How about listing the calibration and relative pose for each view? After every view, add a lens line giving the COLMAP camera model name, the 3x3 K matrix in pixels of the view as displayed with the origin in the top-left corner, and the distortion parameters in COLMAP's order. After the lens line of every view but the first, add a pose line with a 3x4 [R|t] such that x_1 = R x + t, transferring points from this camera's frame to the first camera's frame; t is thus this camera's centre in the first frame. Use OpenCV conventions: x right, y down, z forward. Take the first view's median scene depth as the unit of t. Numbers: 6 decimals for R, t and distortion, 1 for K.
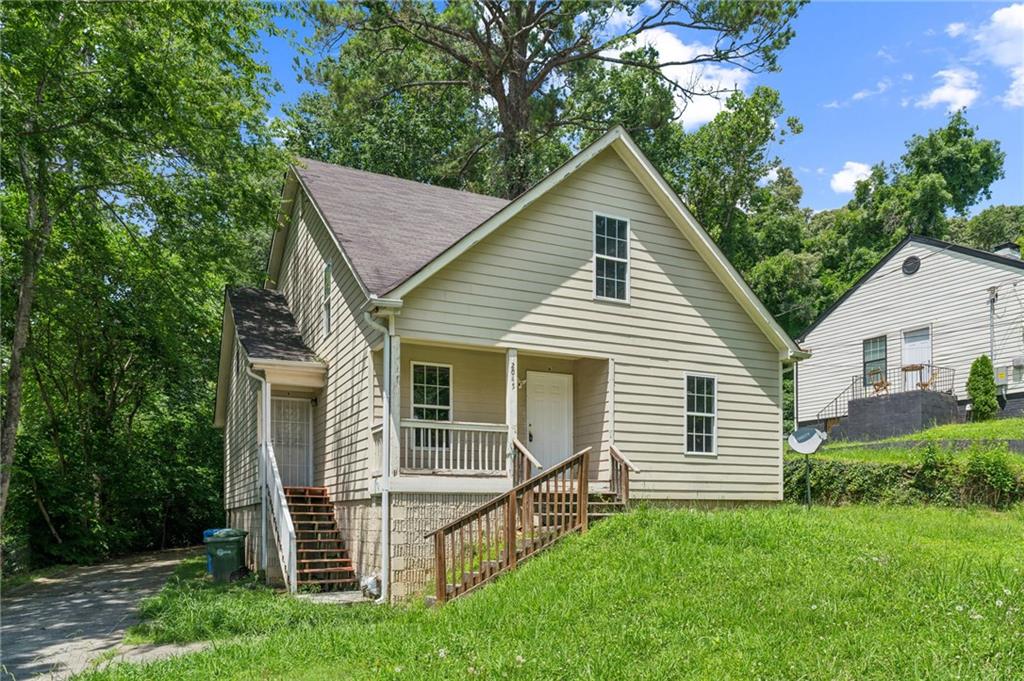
lens RADIAL K [[682.4, 0, 512.0], [0, 682.4, 340.5], [0, 0, 1]] dist [0.001650, 0.000197]
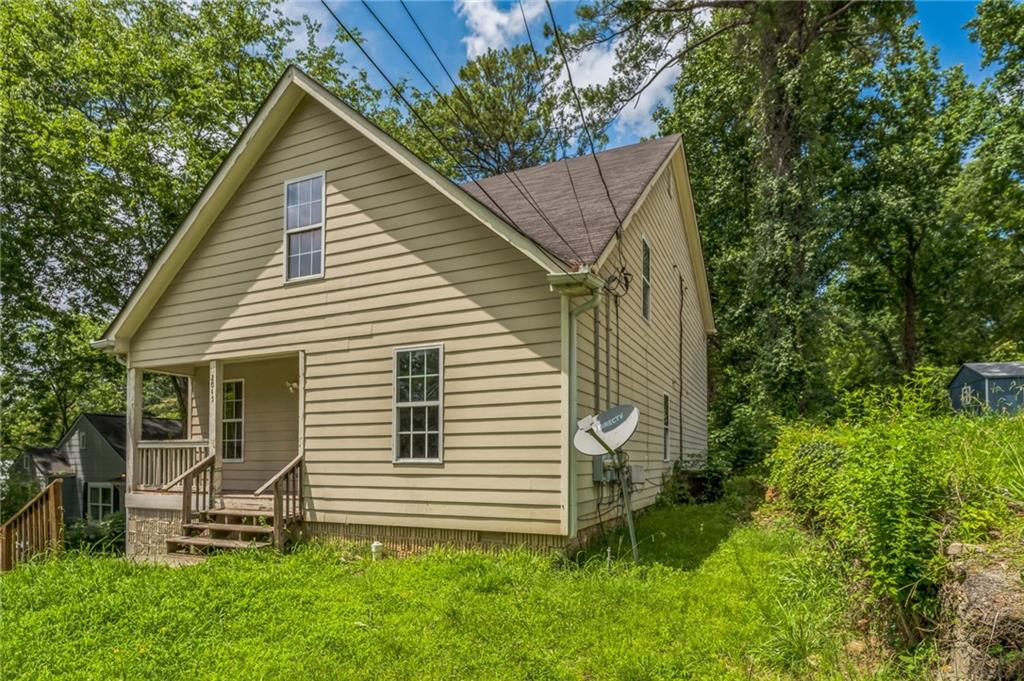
lens RADIAL K [[568.2, 0, 512.0], [0, 568.2, 340.5], [0, 0, 1]] dist [-0.001060, -0.000141]
pose [[0.652879, -0.157328, -0.740943, 0.784688], [0.185735, 0.981580, -0.044764, 0.088958], [0.734338, -0.108393, 0.670074, 0.694113]]
